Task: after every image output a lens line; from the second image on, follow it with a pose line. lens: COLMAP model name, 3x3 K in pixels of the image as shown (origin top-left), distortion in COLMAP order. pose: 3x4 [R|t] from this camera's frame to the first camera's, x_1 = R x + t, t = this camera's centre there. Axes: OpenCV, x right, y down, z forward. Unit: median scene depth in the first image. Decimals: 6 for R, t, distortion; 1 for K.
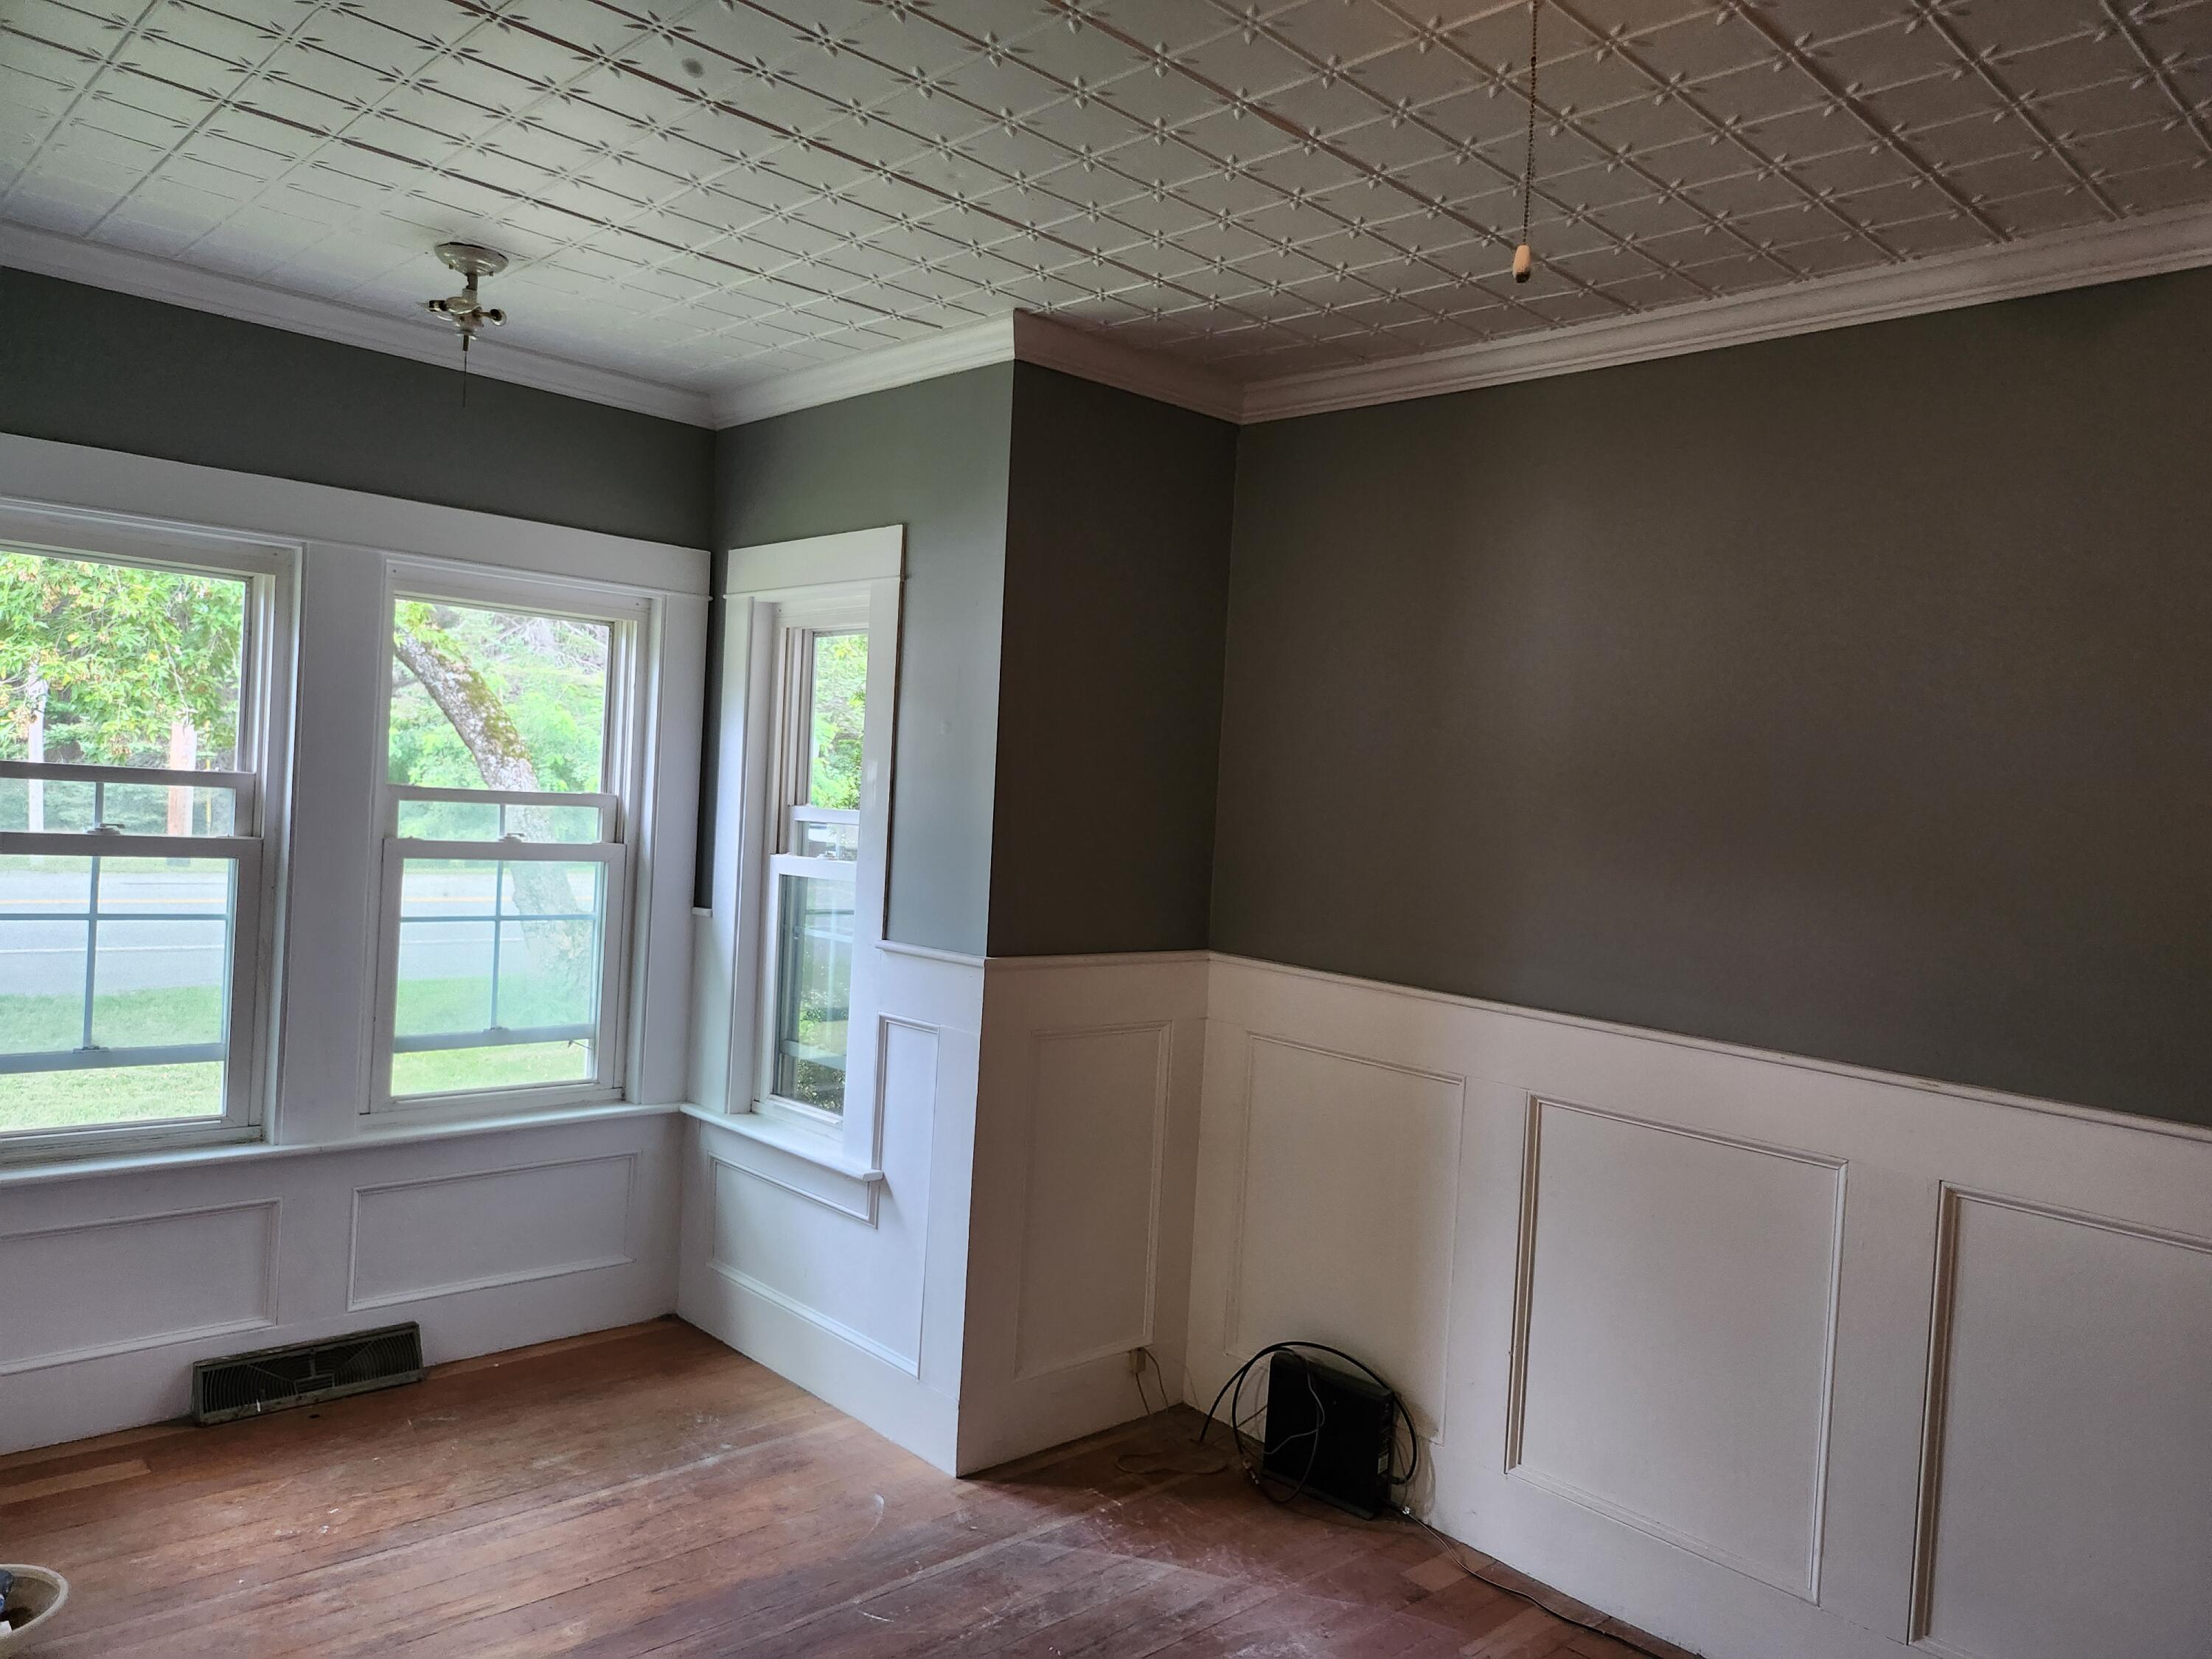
lens RADIAL K [[1558.2, 0, 1111.1], [0, 1558.2, 828.1], [0, 0, 1]] dist [0.018832, -0.030182]
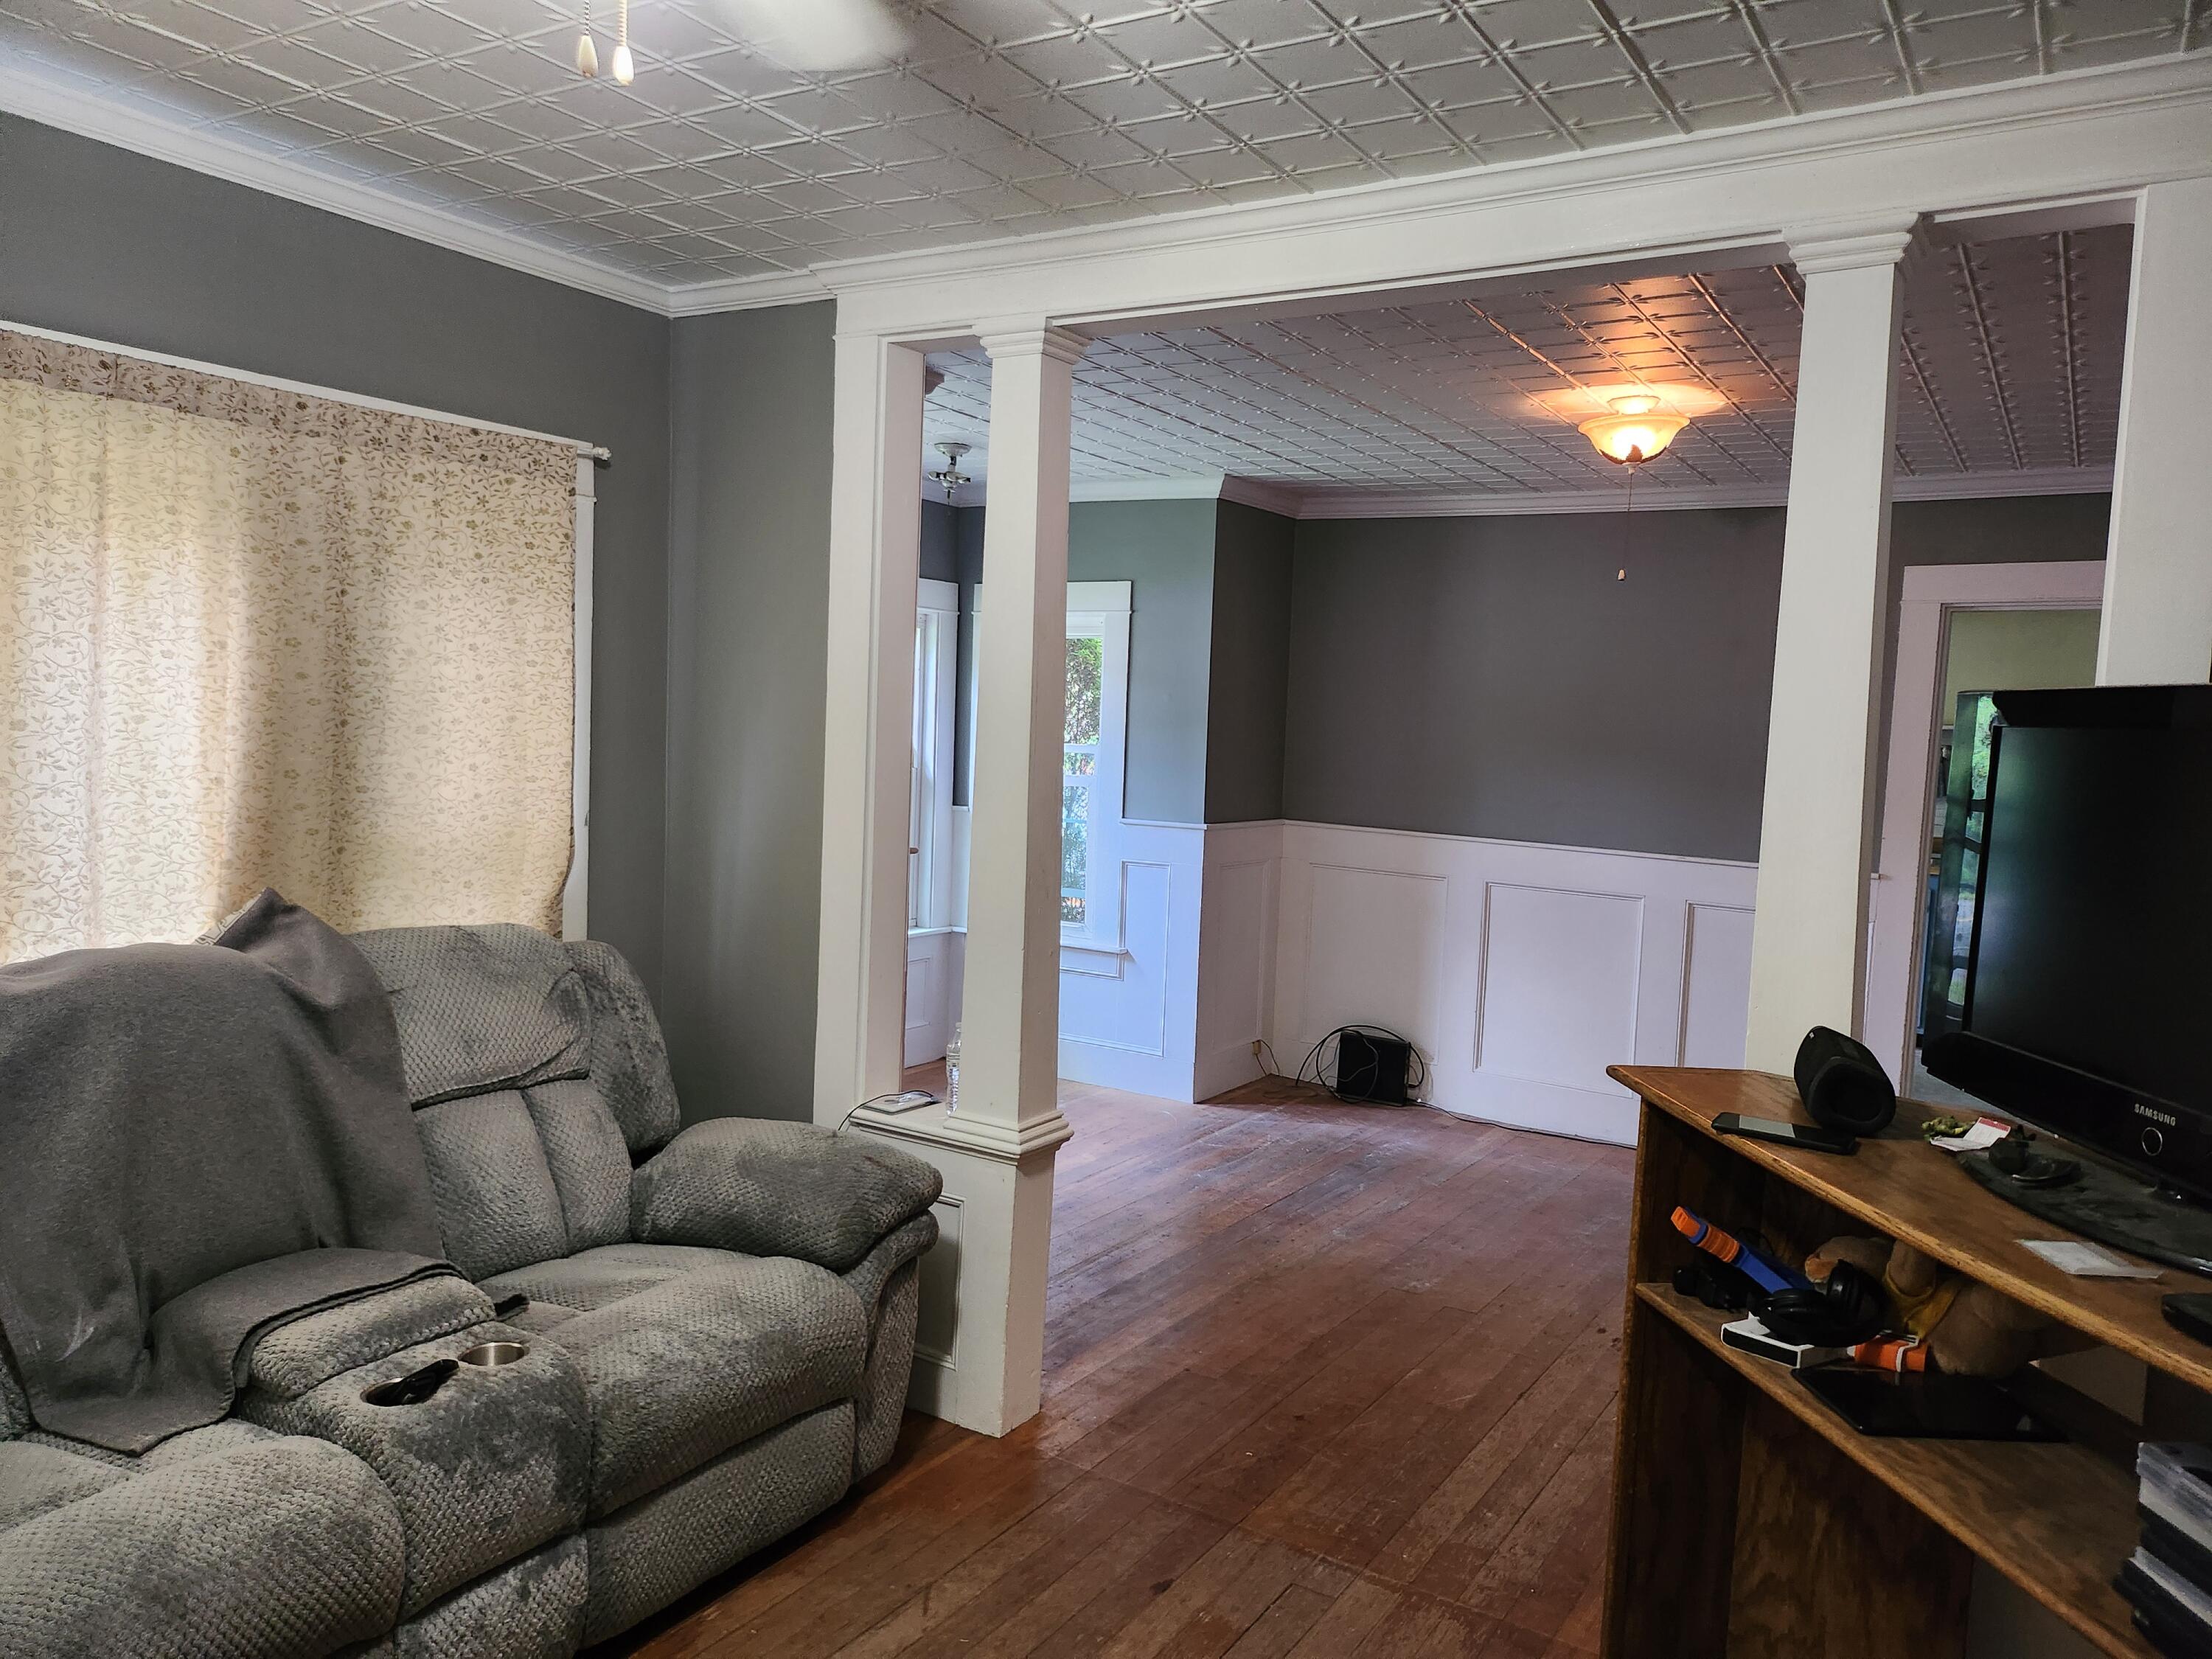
lens RADIAL K [[1558.2, 0, 1104.0], [0, 1558.2, 827.8], [0, 0, 1]] dist [0.018832, -0.030182]
pose [[0.966583, -0.029993, 0.254594, -0.666425], [0.017146, 0.998472, 0.052528, -0.011228], [-0.255781, -0.046407, 0.965620, -0.751498]]
